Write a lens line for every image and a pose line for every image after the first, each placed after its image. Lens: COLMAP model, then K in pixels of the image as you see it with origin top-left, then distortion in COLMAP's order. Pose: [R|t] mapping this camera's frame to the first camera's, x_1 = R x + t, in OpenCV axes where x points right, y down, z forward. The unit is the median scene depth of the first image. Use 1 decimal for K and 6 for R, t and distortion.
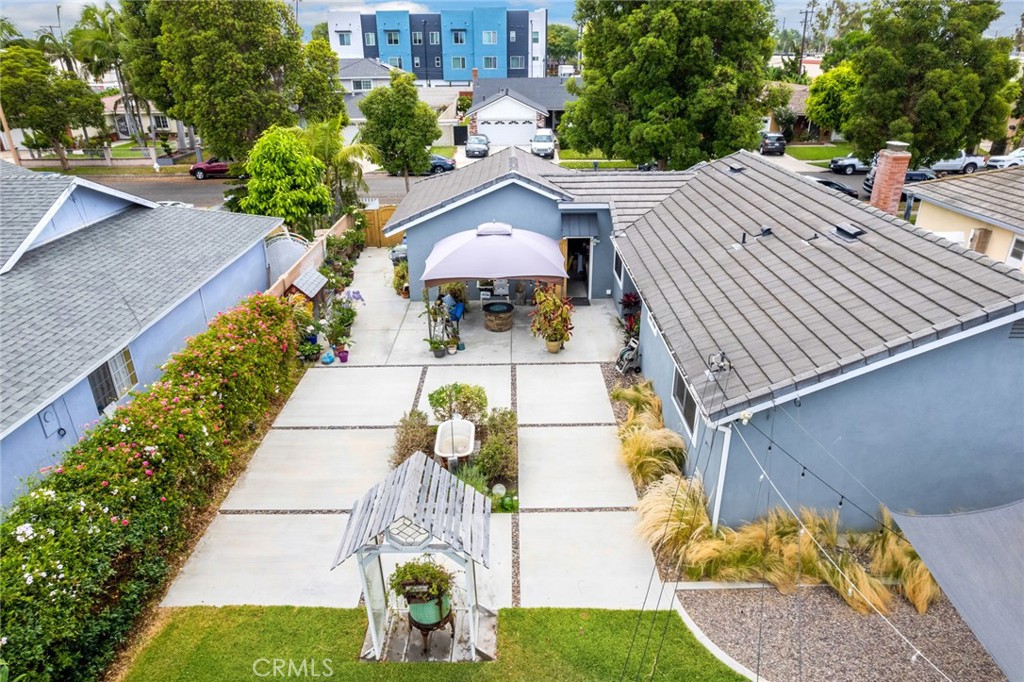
lens RADIAL K [[654.9, 0, 514.2], [0, 654.9, 339.4], [0, 0, 1]] dist [-0.040066, 0.021564]
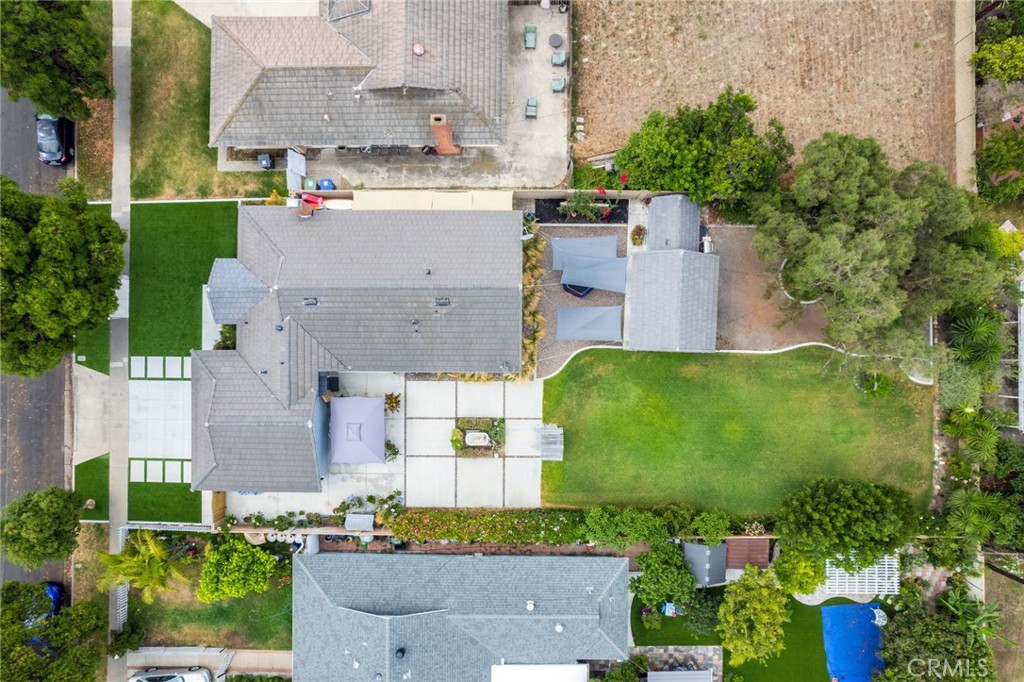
lens RADIAL K [[654.9, 0, 515.0], [0, 654.9, 339.1], [0, 0, 1]] dist [-0.040066, 0.021564]
pose [[0.009242, -0.999858, 0.014093, 0.210421], [0.413486, 0.016653, 0.910358, -1.617273], [-0.910464, -0.002586, 0.413581, -0.257145]]
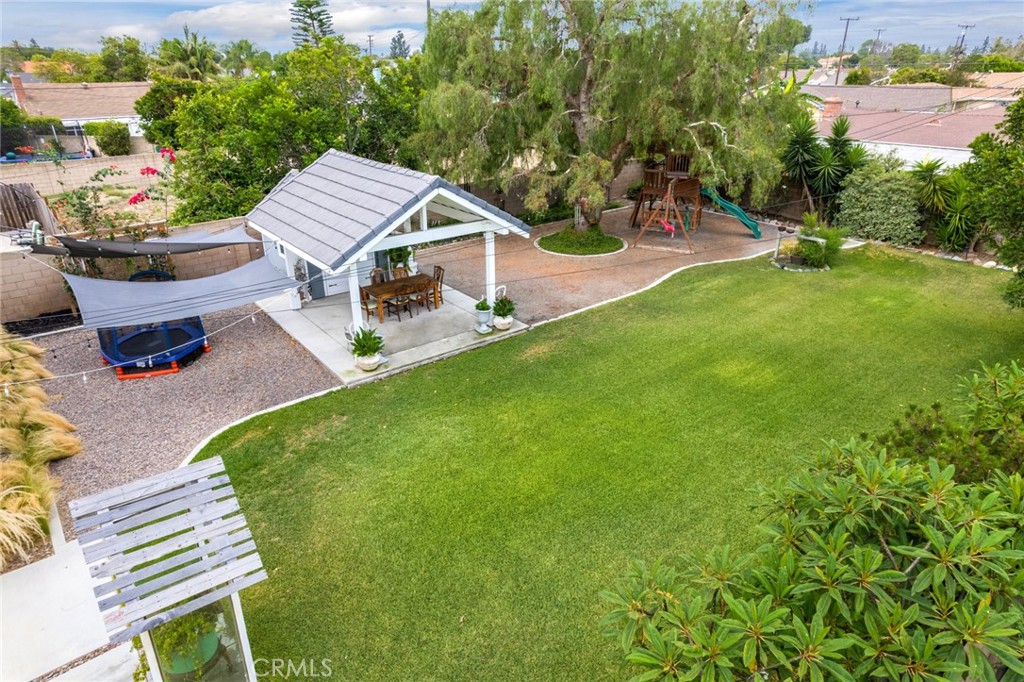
lens RADIAL K [[654.9, 0, 512.5], [0, 654.9, 342.0], [0, 0, 1]] dist [-0.040066, 0.021564]
pose [[-0.625428, -0.314537, 0.714077, -0.354300], [0.314470, 0.735932, 0.599593, -0.084054], [-0.714107, 0.599558, -0.361360, 0.350507]]
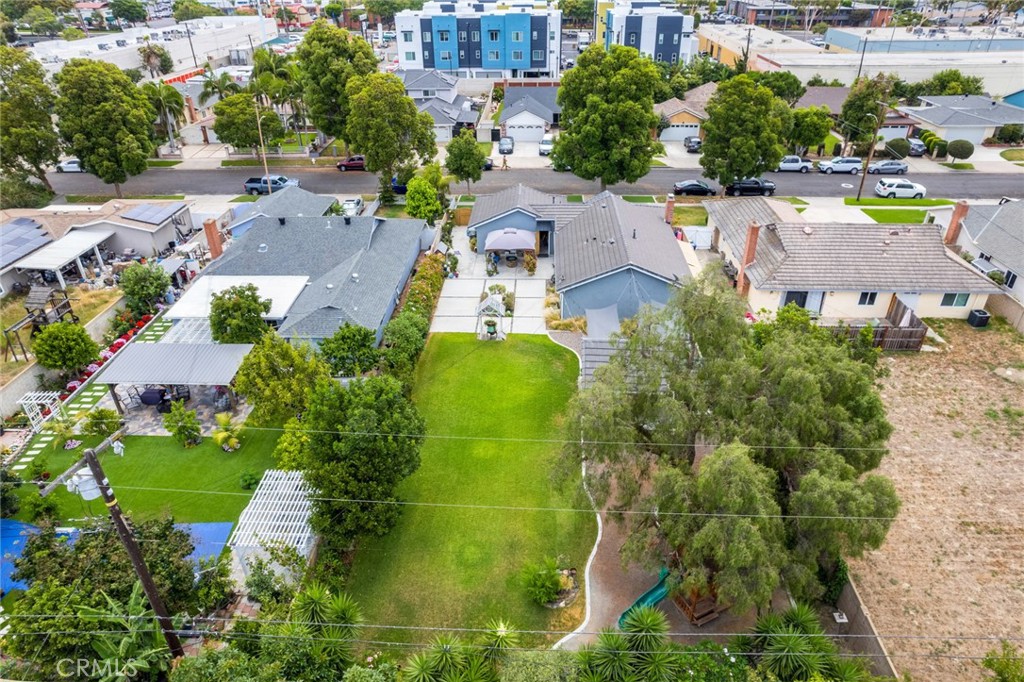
lens RADIAL K [[654.9, 0, 514.2], [0, 654.9, 340.2], [0, 0, 1]] dist [-0.040066, 0.021564]
pose [[0.998920, 0.022104, -0.040878, 0.097629], [-0.017221, 0.993083, 0.116148, -0.025902], [0.043163, -0.115319, 0.992390, -1.604782]]
